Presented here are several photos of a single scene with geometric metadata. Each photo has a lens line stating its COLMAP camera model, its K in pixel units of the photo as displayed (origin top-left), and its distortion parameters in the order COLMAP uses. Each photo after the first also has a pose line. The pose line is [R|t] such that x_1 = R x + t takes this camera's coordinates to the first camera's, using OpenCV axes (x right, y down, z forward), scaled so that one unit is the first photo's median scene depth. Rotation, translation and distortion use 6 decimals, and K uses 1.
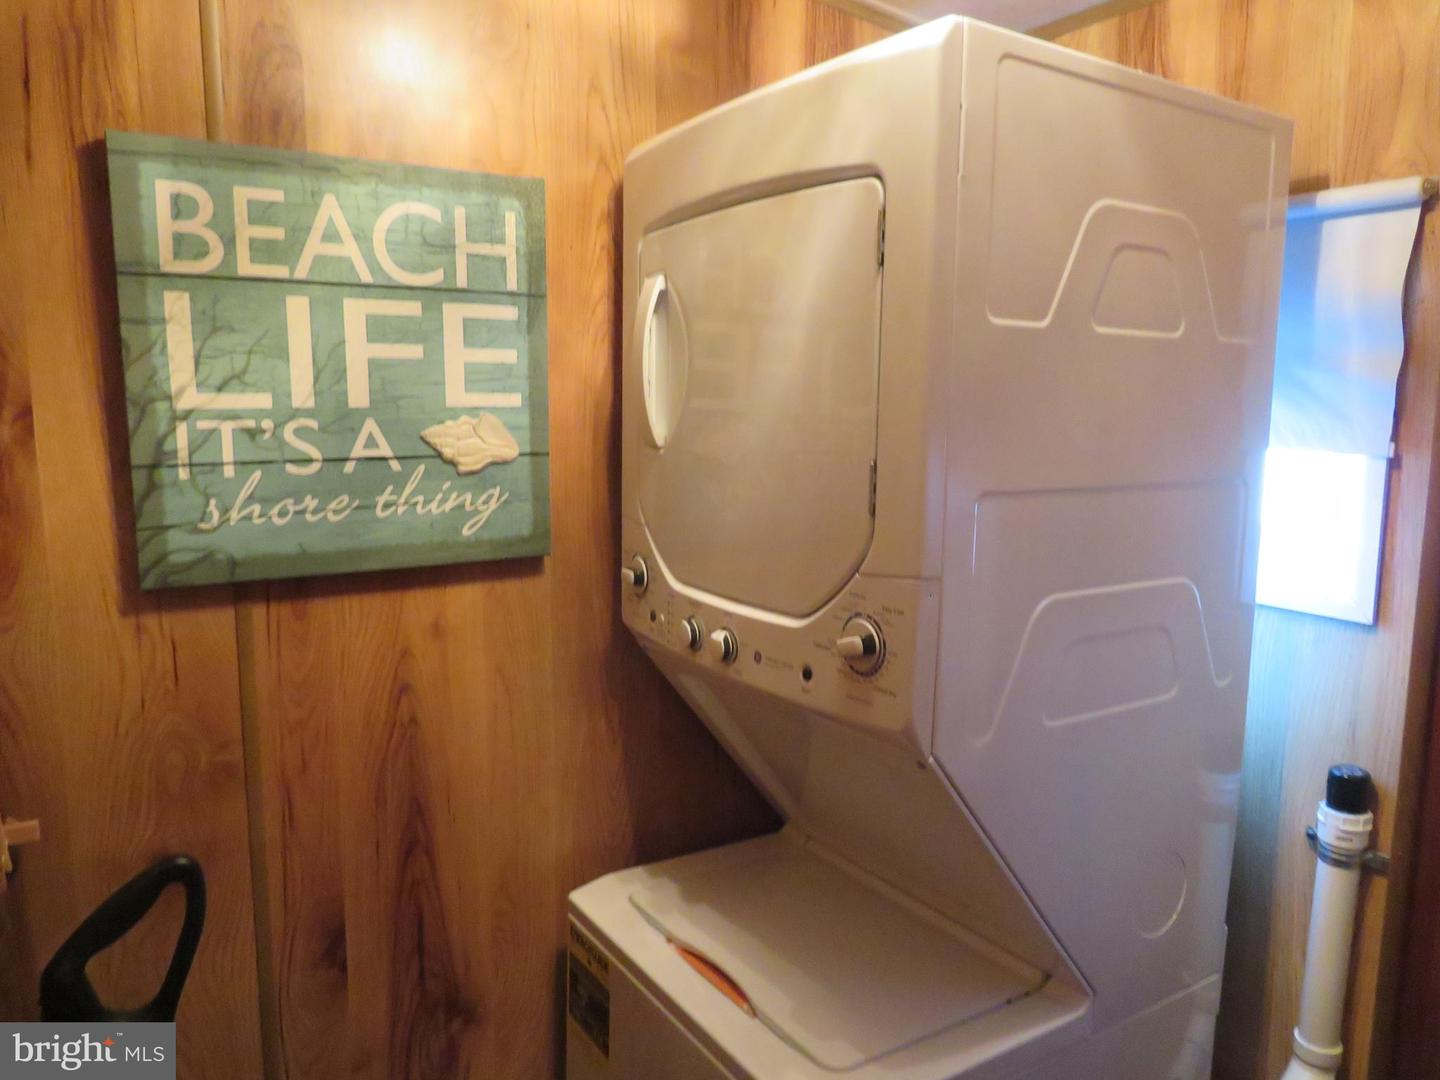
lens RADIAL K [[1029.1, 0, 723.3], [0, 1029.1, 546.5], [0, 0, 1]] dist [-0.007426, 0.002865]
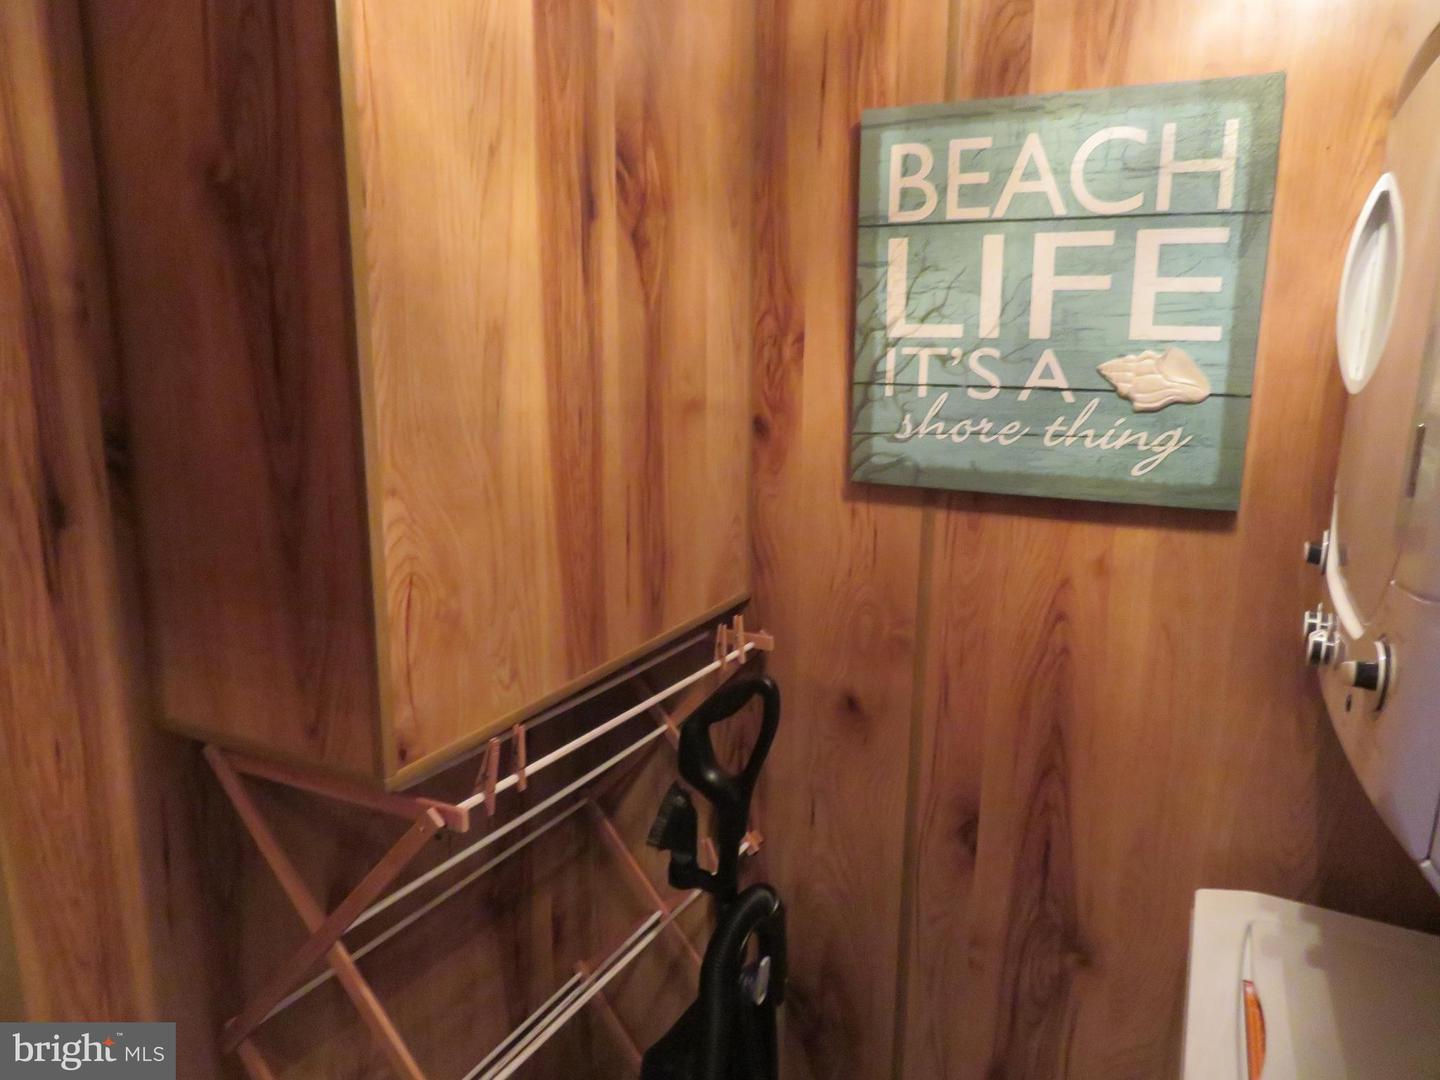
lens RADIAL K [[1029.1, 0, 715.9], [0, 1029.1, 542.6], [0, 0, 1]] dist [-0.007426, 0.002865]
pose [[0.516141, 0.179464, -0.837491, 0.382544], [-0.131998, 0.982787, 0.129249, -0.023244], [0.846271, 0.043837, 0.530945, 0.176879]]
